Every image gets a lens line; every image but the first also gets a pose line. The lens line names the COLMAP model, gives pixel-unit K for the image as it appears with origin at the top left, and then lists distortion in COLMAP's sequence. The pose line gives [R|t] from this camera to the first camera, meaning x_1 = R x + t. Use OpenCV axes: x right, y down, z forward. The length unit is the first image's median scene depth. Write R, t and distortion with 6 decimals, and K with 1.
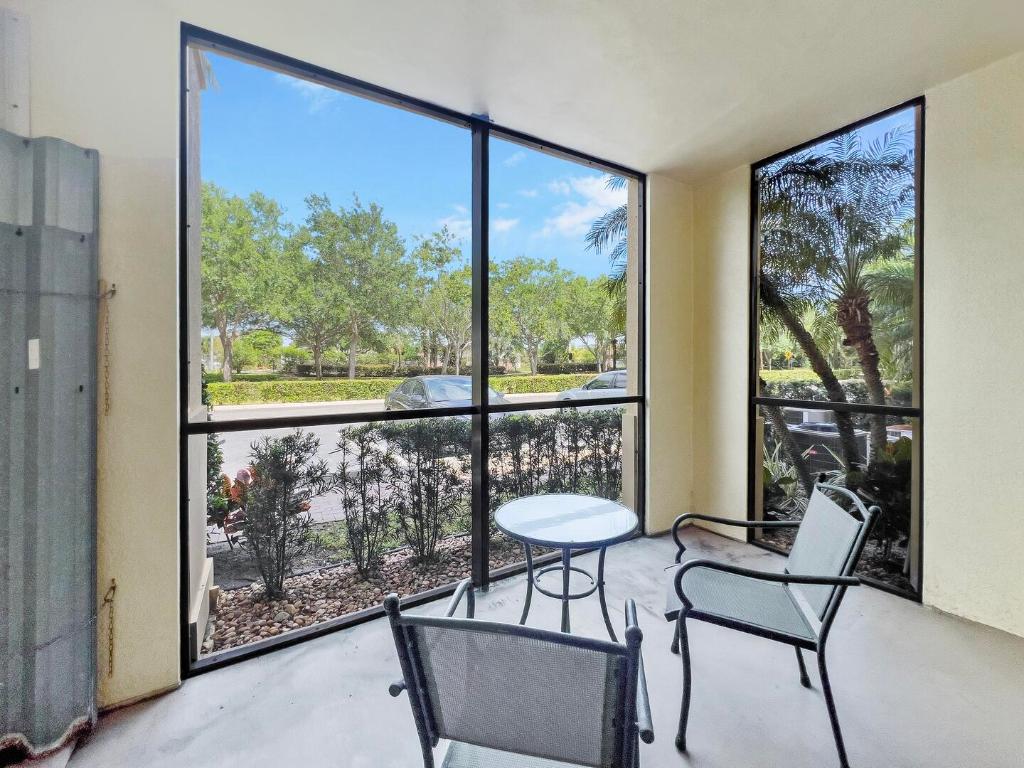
lens RADIAL K [[421.9, 0, 512.4], [0, 421.9, 363.4], [0, 0, 1]] dist [-0.000374, -0.000024]
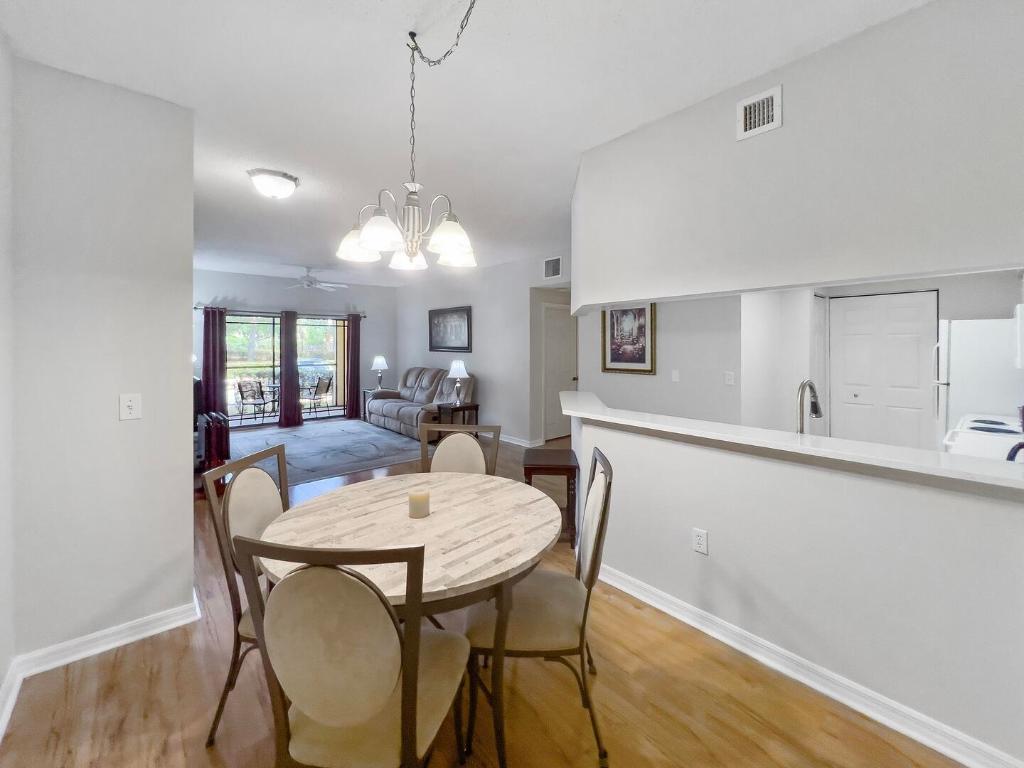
lens RADIAL K [[425.1, 0, 513.4], [0, 425.1, 355.0], [0, 0, 1]] dist [-0.000244, 0.000073]
pose [[0.984193, -0.000439, 0.177100, 0.119938], [-0.002652, 0.999848, 0.017216, -0.005271], [-0.177081, -0.017414, 0.984042, -0.274811]]
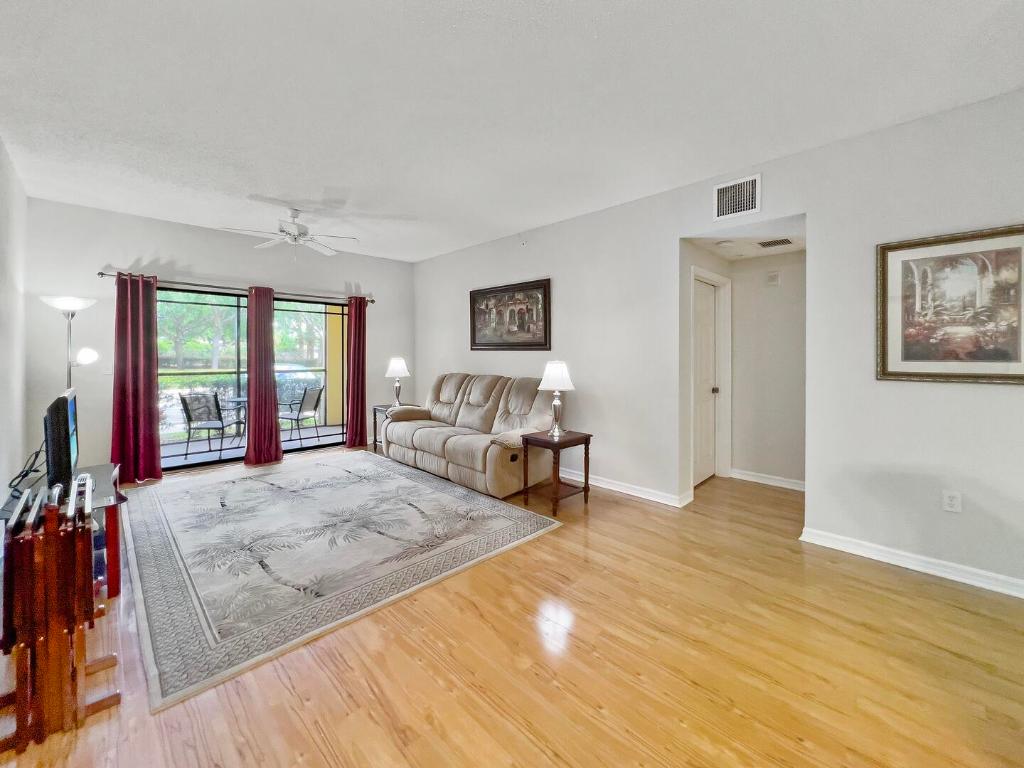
lens RADIAL K [[421.9, 0, 512.4], [0, 421.9, 363.4], [0, 0, 1]] dist [-0.000374, -0.000024]
pose [[0.972755, 0.000441, 0.231836, 0.088878], [-0.004567, 0.999841, 0.017259, -0.000105], [-0.231791, -0.017848, 0.972602, -0.180233]]
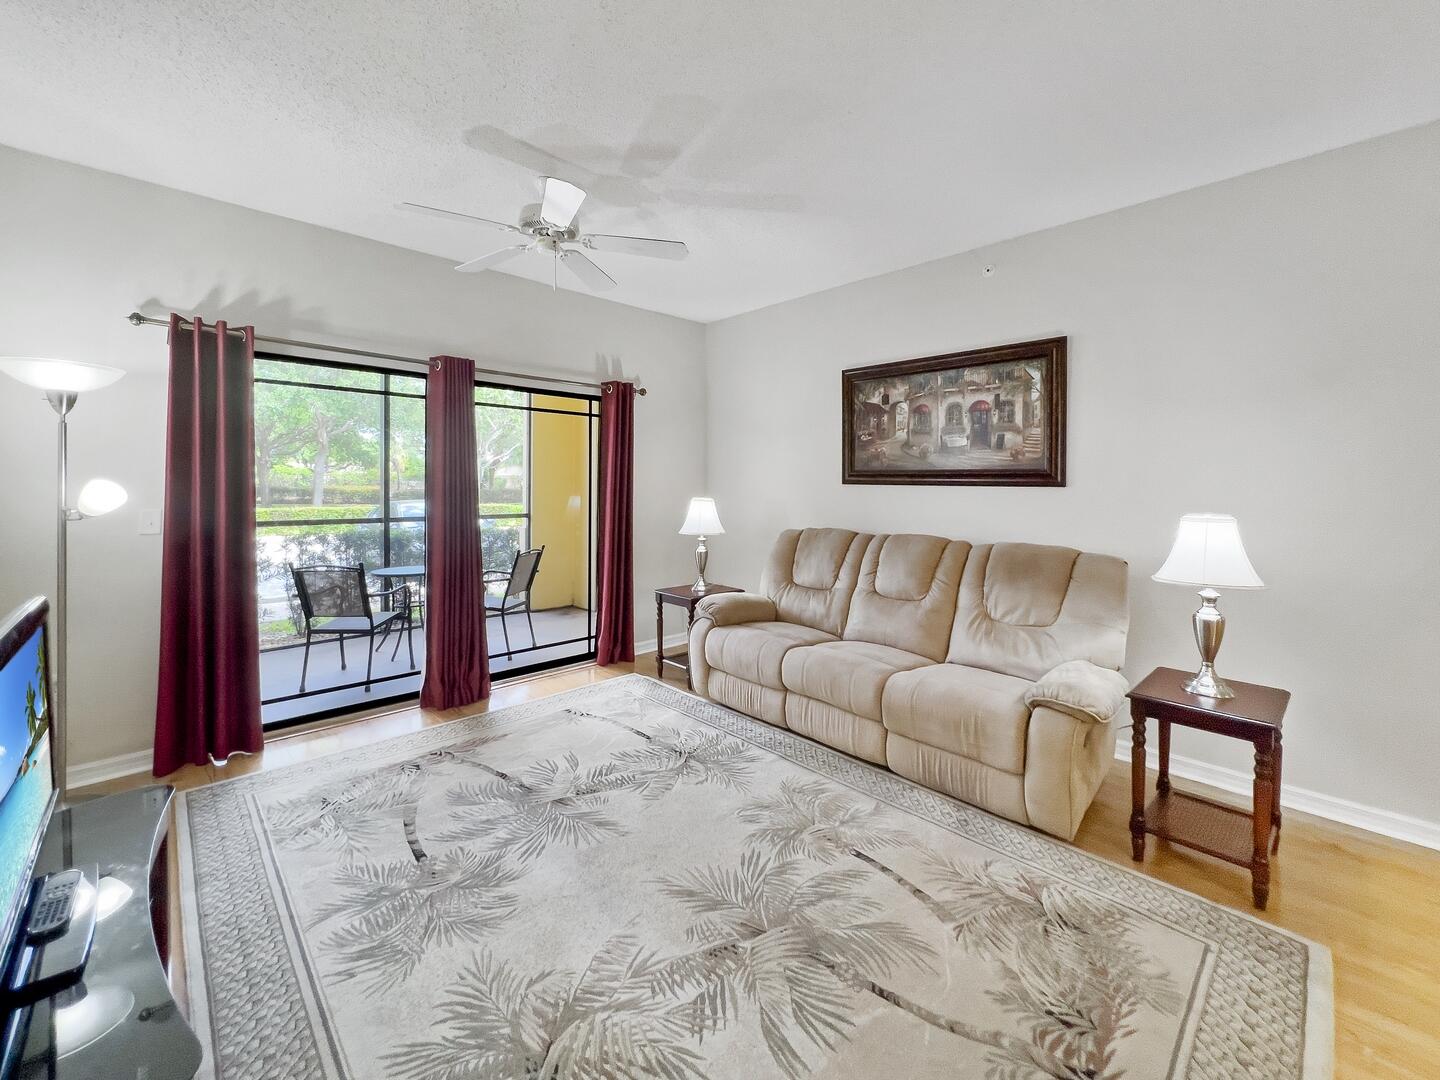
lens RADIAL K [[597.8, 0, 721.9], [0, 597.8, 499.2], [0, 0, 1]] dist [-0.000244, 0.000073]
pose [[0.975311, 0.004911, 0.220781, 0.055586], [-0.009558, 0.999755, 0.019986, -0.001643], [-0.220628, -0.021603, 0.975119, -0.121068]]
